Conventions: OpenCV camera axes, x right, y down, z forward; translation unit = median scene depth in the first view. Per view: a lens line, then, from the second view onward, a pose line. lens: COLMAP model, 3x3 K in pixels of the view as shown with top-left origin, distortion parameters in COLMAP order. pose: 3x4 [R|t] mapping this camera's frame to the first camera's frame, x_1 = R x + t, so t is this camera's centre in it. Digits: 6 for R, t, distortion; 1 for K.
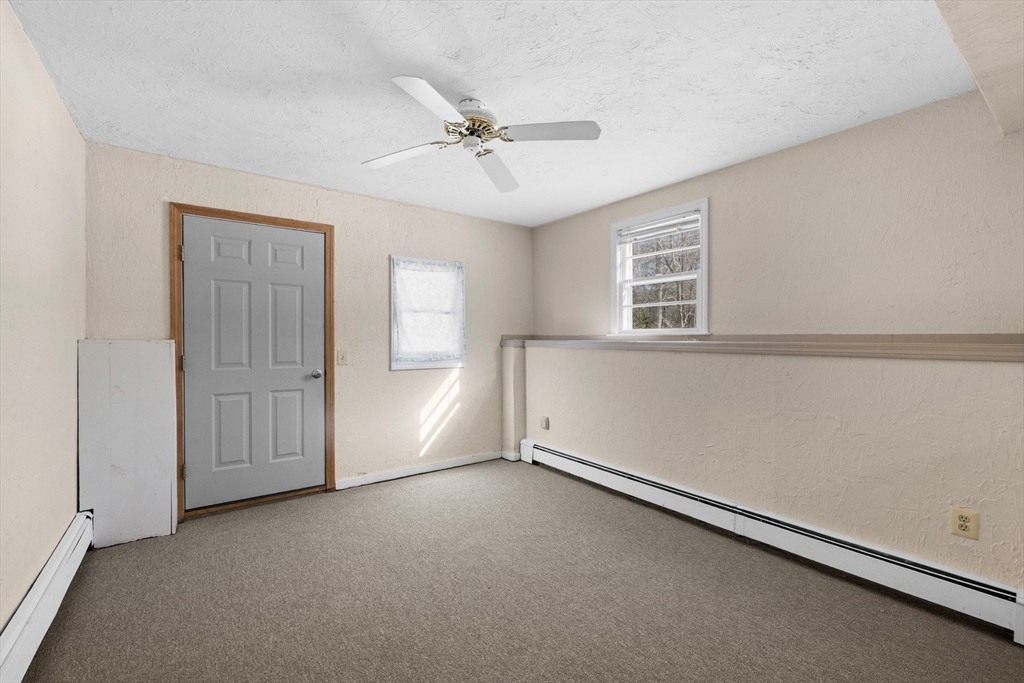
lens RADIAL K [[434.0, 0, 509.8], [0, 434.0, 338.2], [0, 0, 1]] dist [-0.002746, -0.000123]
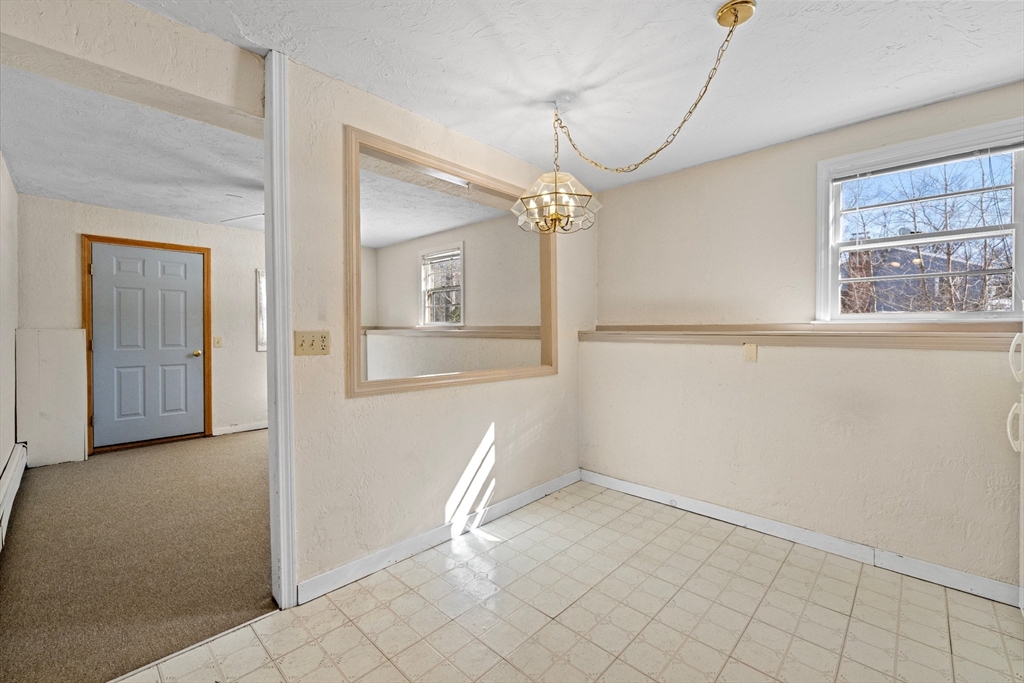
lens RADIAL K [[429.0, 0, 508.1], [0, 429.0, 330.5], [0, 0, 1]] dist [-0.002571, -0.000345]
pose [[0.986446, 0.000020, 0.164089, 0.338234], [-0.000531, 0.999995, 0.003073, 0.003120], [-0.164088, -0.003118, 0.986441, -0.564464]]
